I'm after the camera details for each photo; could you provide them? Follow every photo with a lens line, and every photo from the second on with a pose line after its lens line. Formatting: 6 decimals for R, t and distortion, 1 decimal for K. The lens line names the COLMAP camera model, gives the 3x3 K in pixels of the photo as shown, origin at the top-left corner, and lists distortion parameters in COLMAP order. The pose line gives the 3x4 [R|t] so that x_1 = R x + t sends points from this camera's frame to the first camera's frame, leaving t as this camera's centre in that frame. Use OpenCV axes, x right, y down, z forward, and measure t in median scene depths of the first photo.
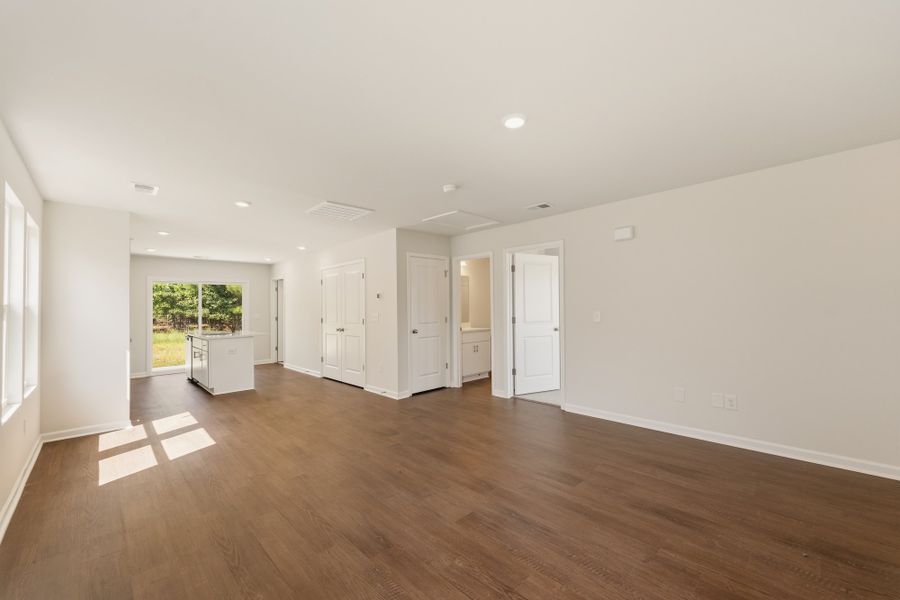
lens RADIAL K [[361.5, 0, 450.8], [0, 361.5, 302.4], [0, 0, 1]] dist [-0.001982, -0.000890]
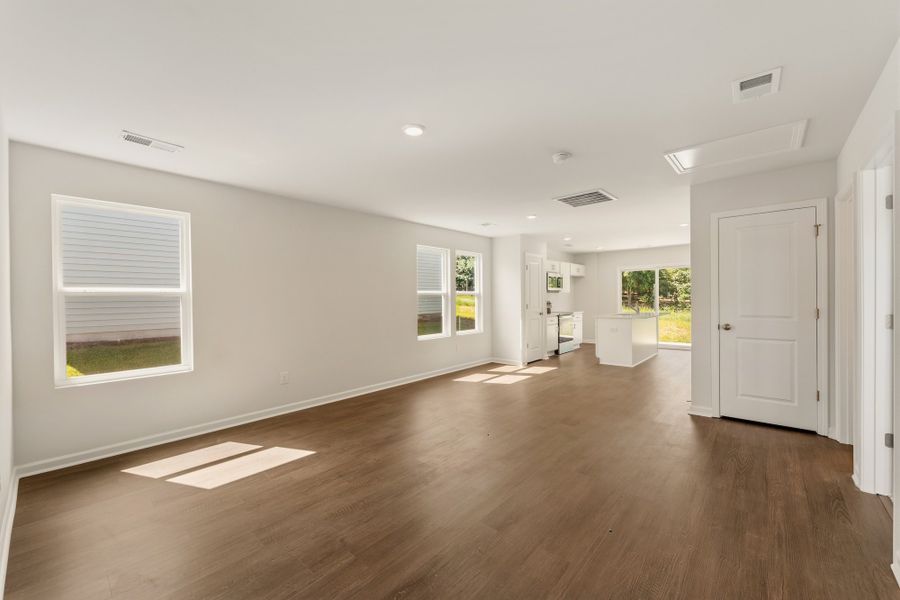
lens RADIAL K [[361.5, 0, 447.6], [0, 361.5, 298.8], [0, 0, 1]] dist [-0.001982, -0.000890]
pose [[0.070094, 0.016459, -0.997405, 0.923540], [0.027907, 0.999440, 0.018454, -0.001177], [0.997150, -0.029129, 0.069596, 0.722303]]
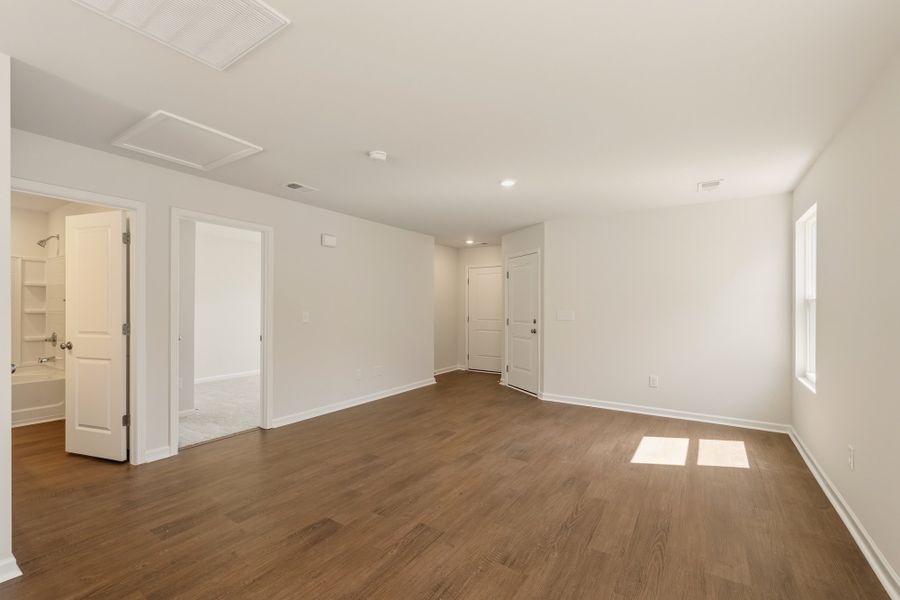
lens RADIAL K [[394.3, 0, 455.6], [0, 394.3, 305.6], [0, 0, 1]] dist [0.002134, 0.000225]
pose [[-0.232697, 0.016546, 0.972408, -0.967315], [-0.017658, 0.999619, -0.021234, 0.033527], [-0.972389, -0.022112, -0.232317, 1.127401]]
